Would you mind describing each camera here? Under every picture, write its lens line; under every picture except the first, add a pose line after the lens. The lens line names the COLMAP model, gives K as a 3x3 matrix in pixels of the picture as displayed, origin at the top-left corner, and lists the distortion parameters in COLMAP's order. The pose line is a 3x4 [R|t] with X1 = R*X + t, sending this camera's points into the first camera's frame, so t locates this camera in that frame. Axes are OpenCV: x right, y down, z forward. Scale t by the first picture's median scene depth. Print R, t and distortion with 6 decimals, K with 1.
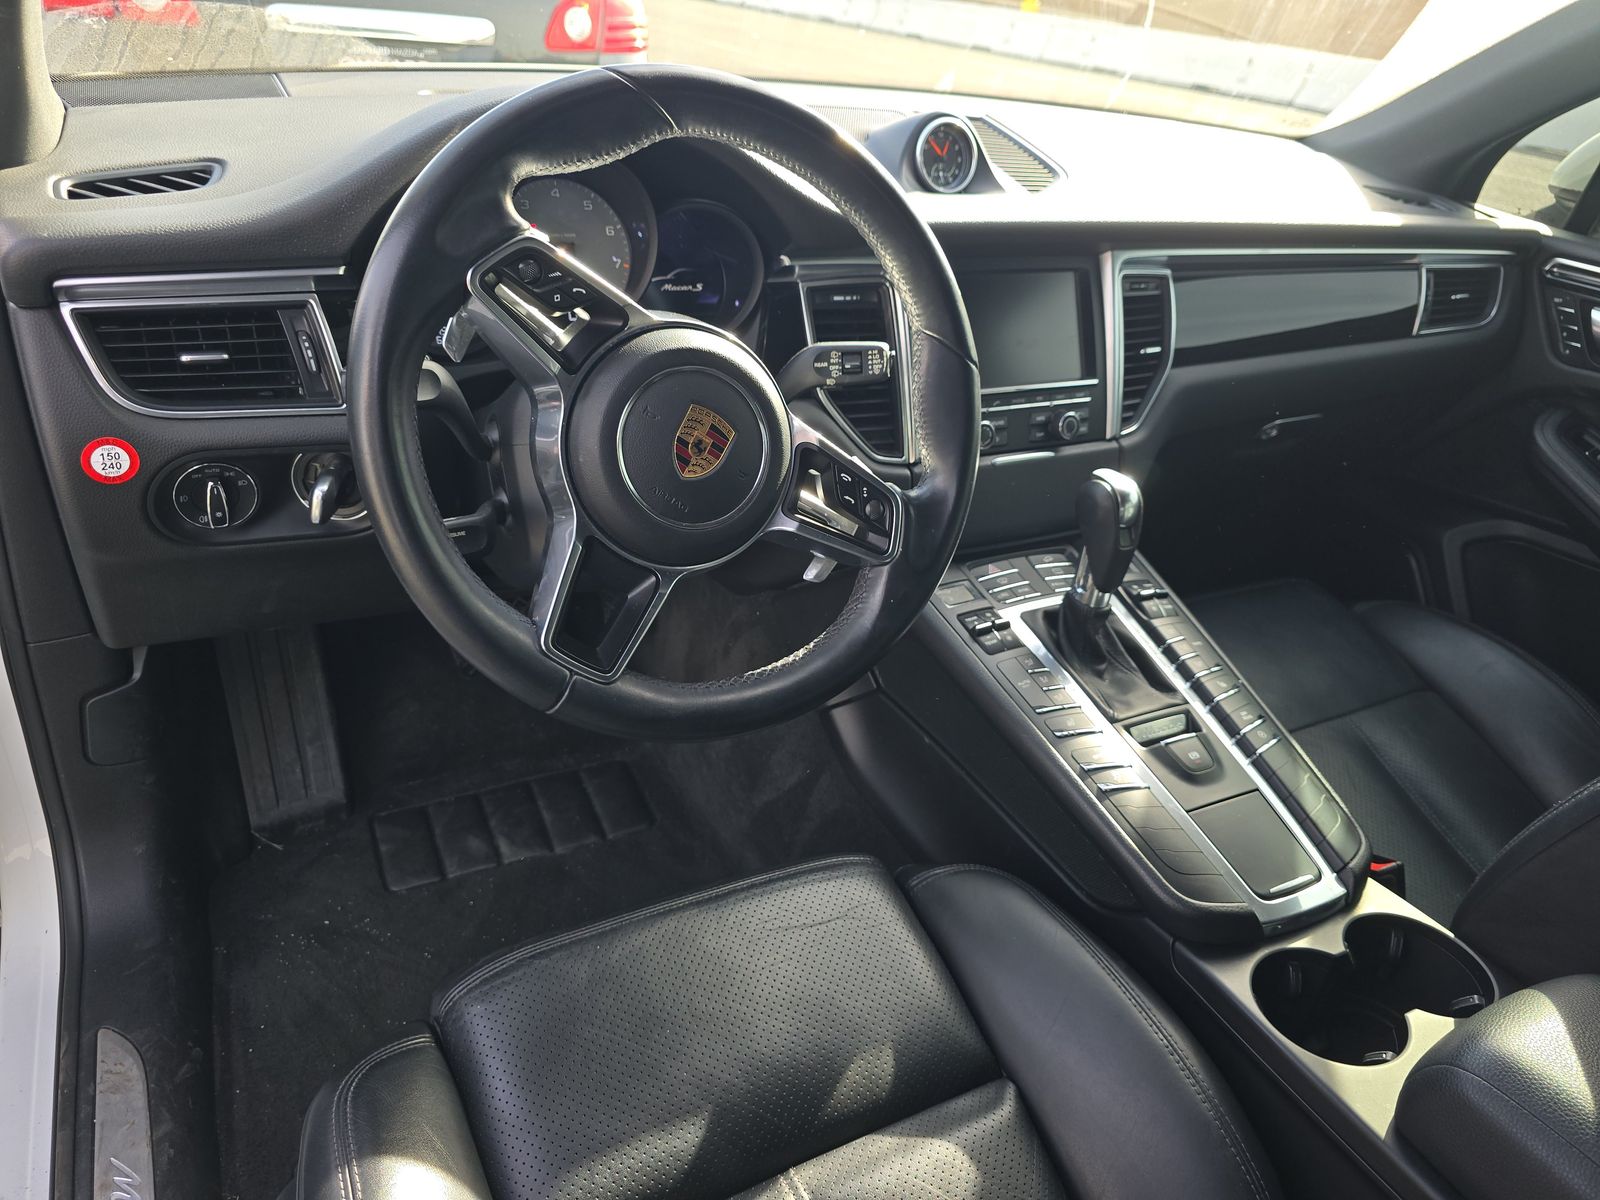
lens RADIAL K [[1097.8, 0, 800.0], [0, 1097.8, 600.0], [0, 0, 1]] dist [0.045267, -0.065837]
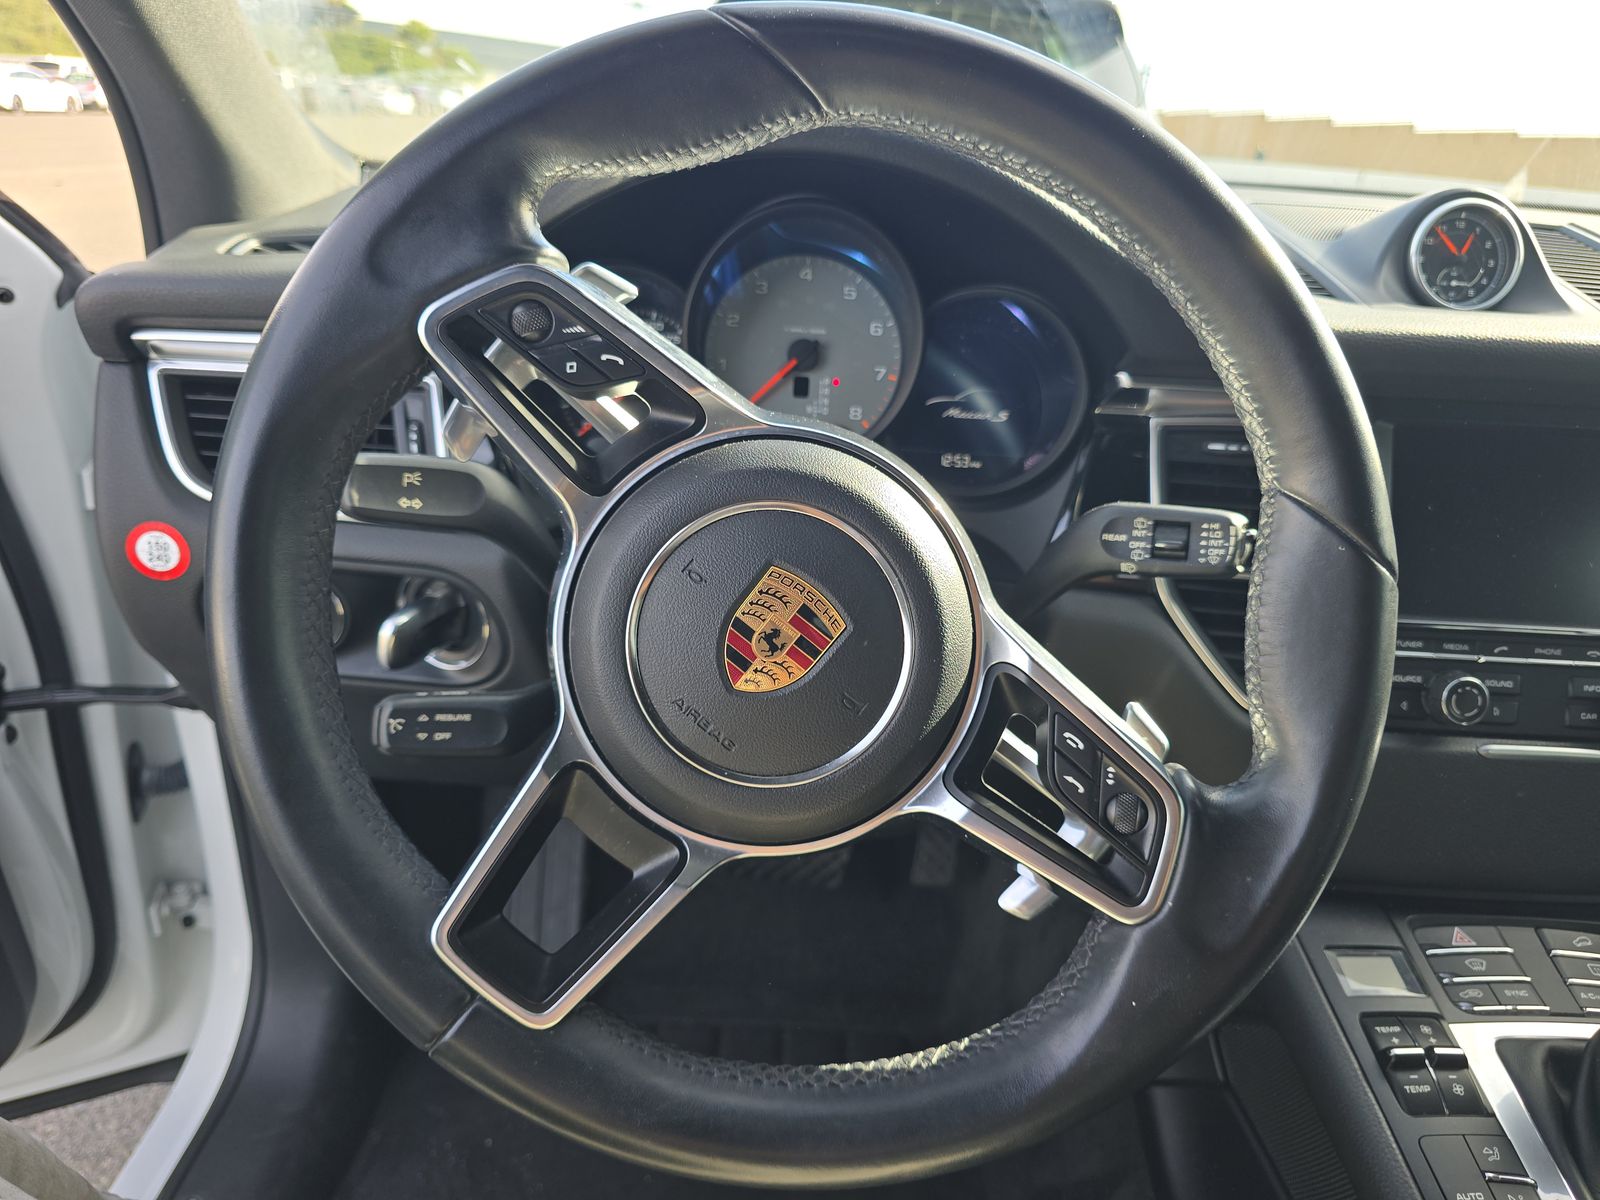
lens RADIAL K [[1081.4, 0, 844.9], [0, 1081.4, 591.7], [0, 0, 1]] dist [0.040241, -0.060400]
pose [[0.888954, 0.128657, -0.439555, 0.138150], [-0.201186, 0.971874, -0.122411, -0.080541], [0.411443, 0.197250, 0.889835, 0.404269]]
